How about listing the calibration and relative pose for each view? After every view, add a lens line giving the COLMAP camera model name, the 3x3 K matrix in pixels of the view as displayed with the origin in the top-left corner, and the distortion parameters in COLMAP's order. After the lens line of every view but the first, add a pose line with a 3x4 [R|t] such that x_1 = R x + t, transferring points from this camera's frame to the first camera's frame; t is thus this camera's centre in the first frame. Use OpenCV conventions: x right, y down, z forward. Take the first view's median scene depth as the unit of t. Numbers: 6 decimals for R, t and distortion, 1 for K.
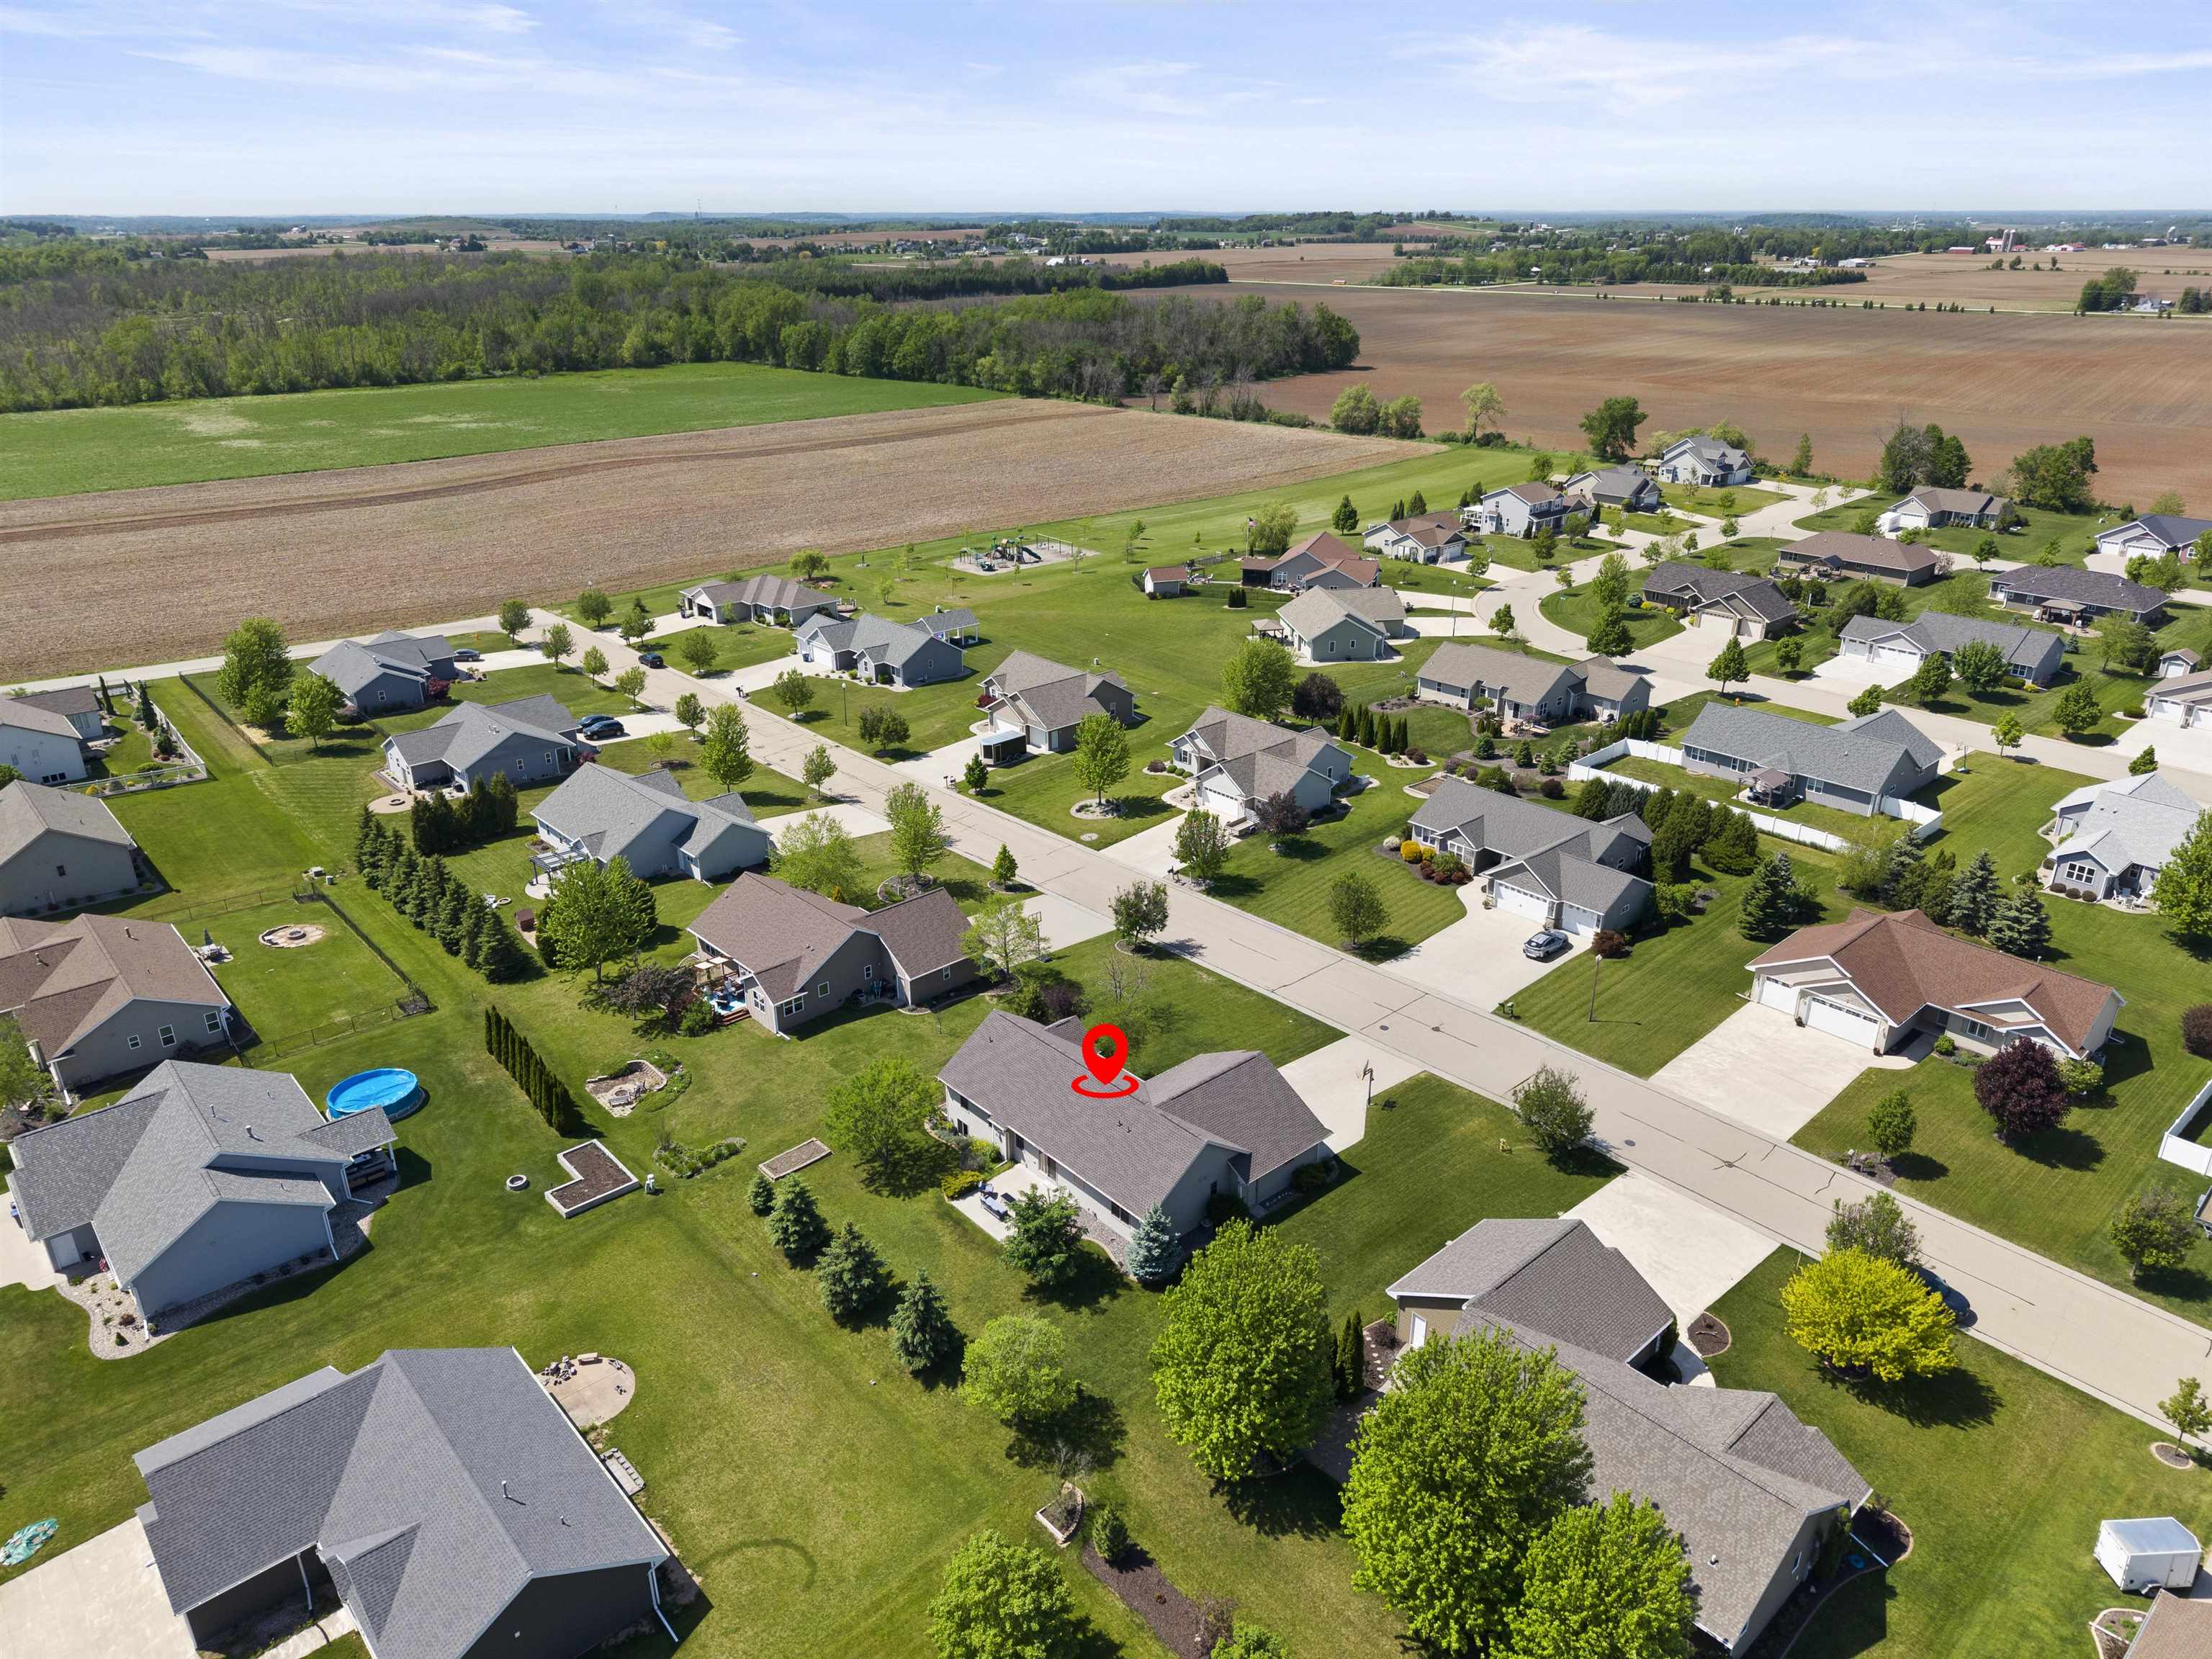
lens RADIAL K [[1476.7, 0, 1108.8], [0, 1476.7, 824.8], [0, 0, 1]] dist [0.023759, -0.019236]
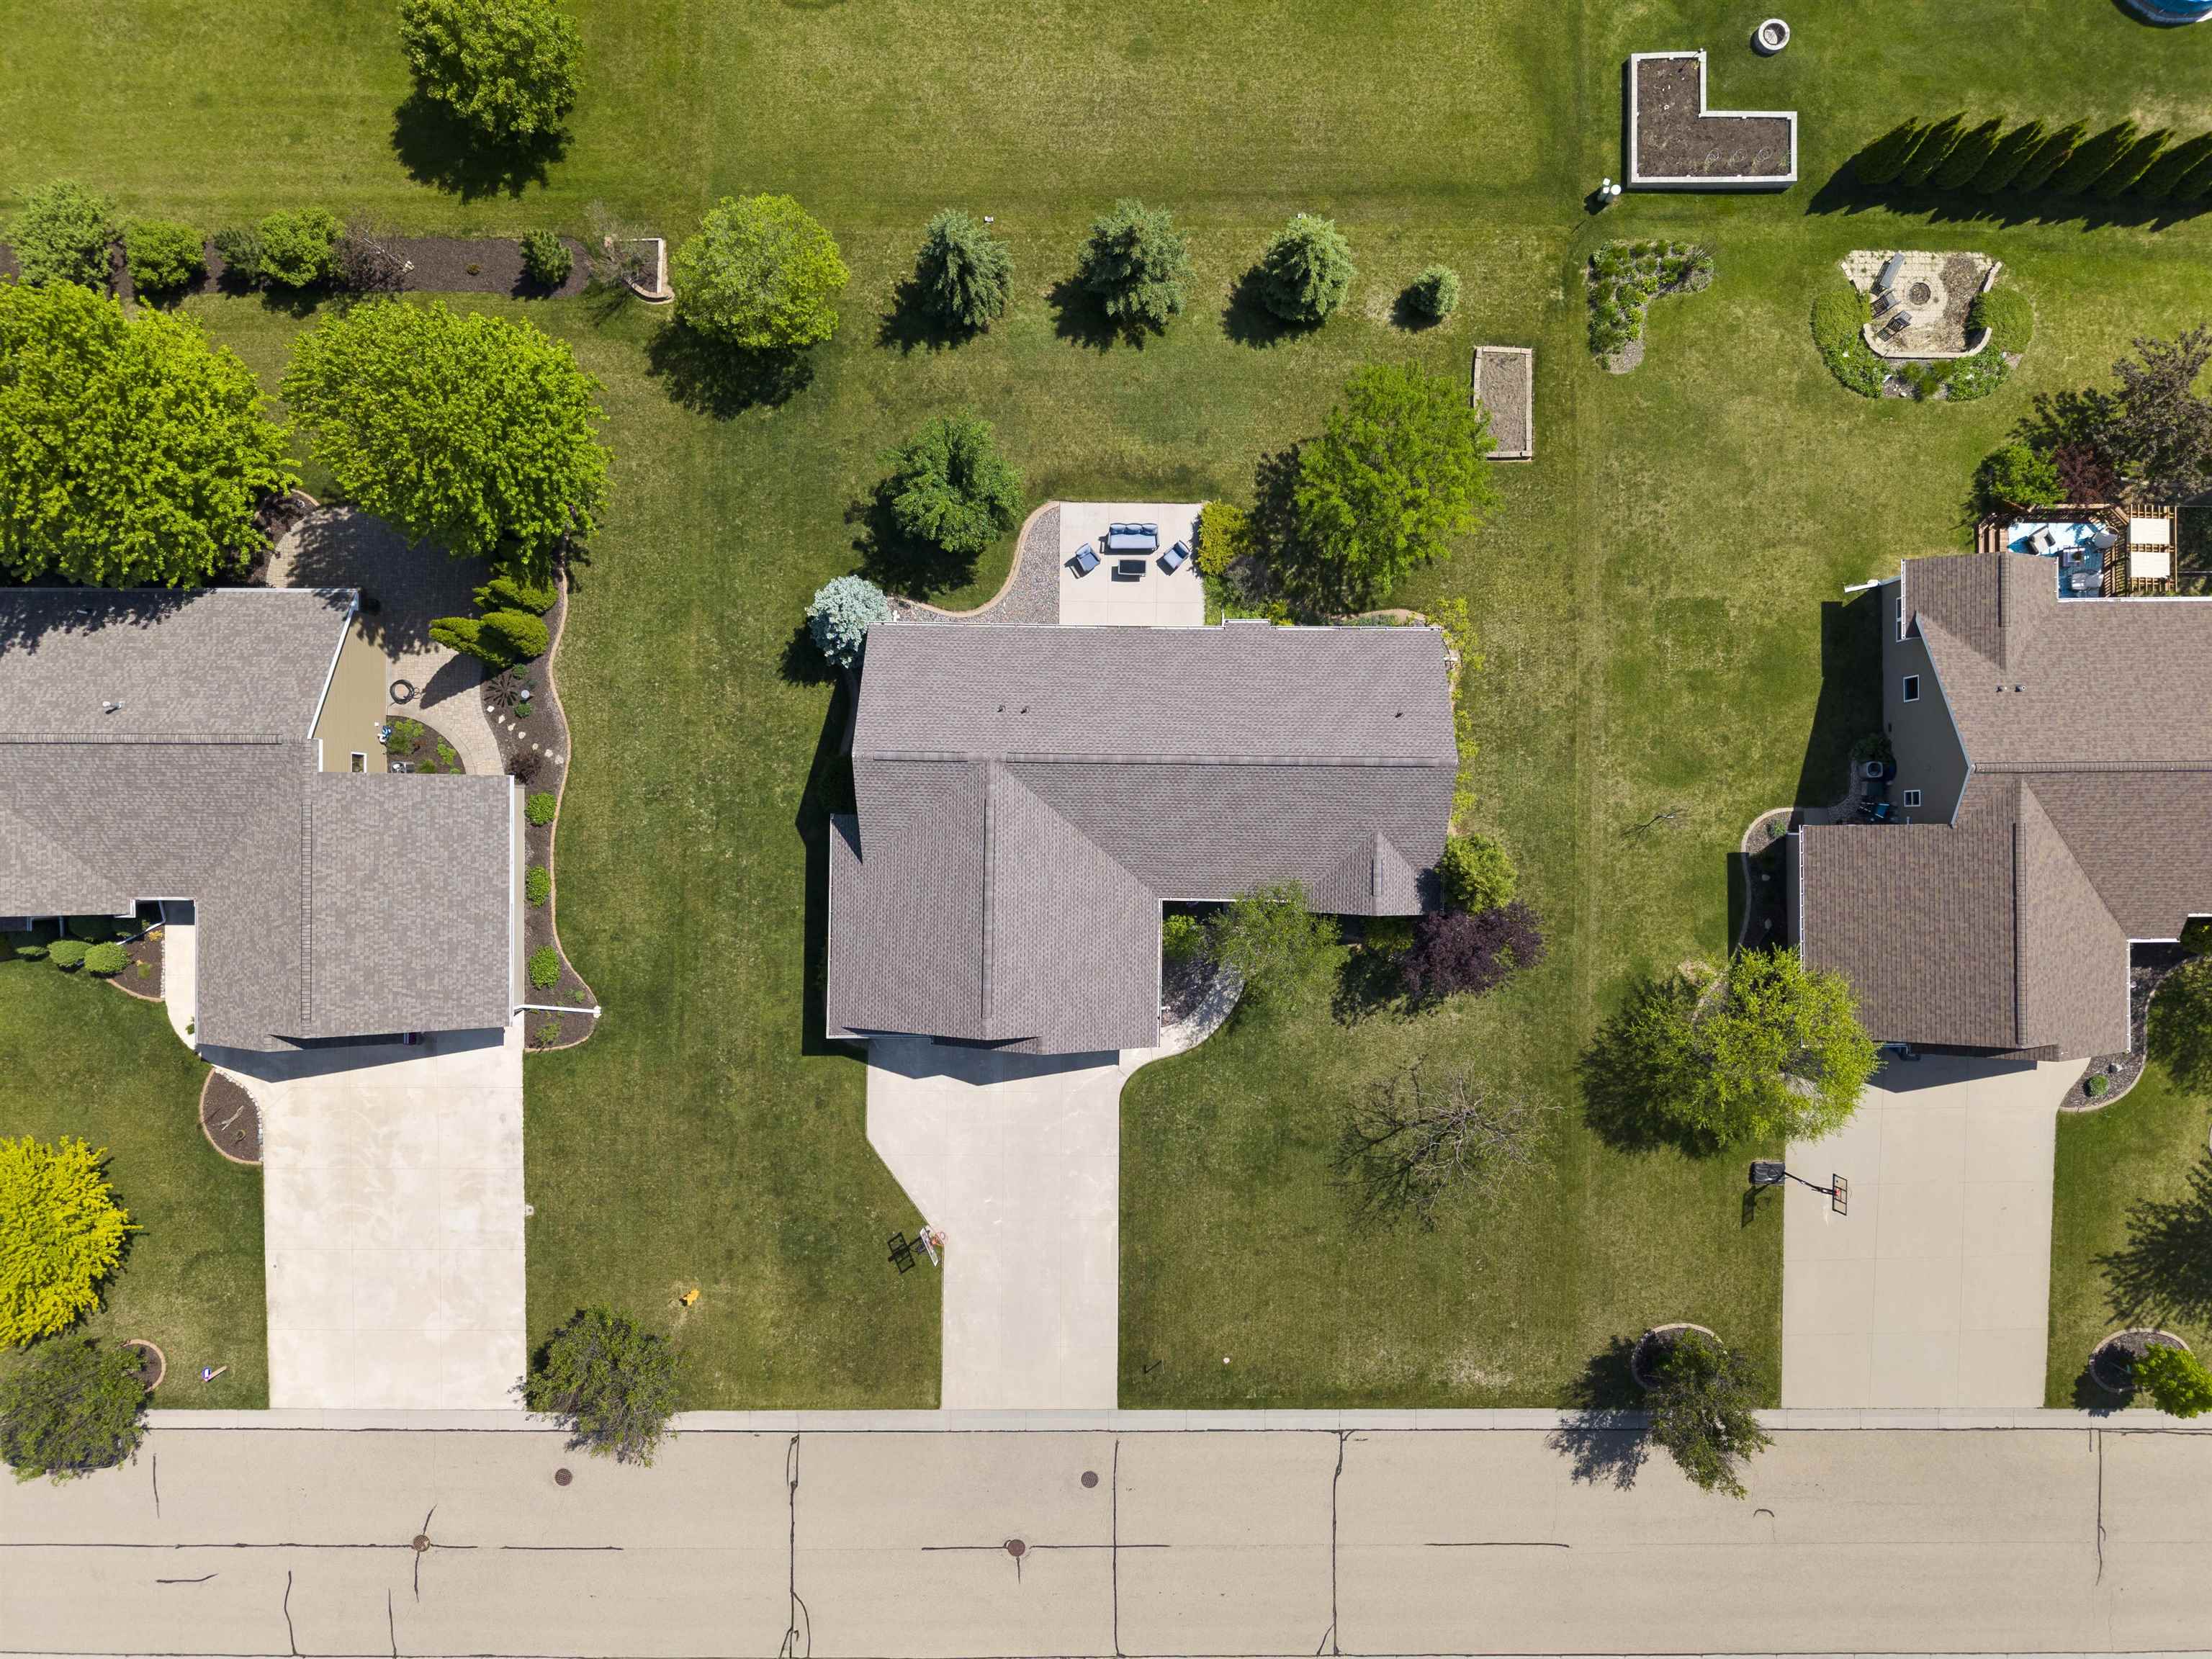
lens RADIAL K [[1476.7, 0, 1101.4], [0, 1476.7, 824.4], [0, 0, 1]] dist [0.023759, -0.019236]
pose [[-0.673516, 0.739096, 0.010659, 0.009012], [-0.274306, -0.263305, 0.924893, -0.227586], [0.686391, 0.620007, 0.380078, 0.549245]]
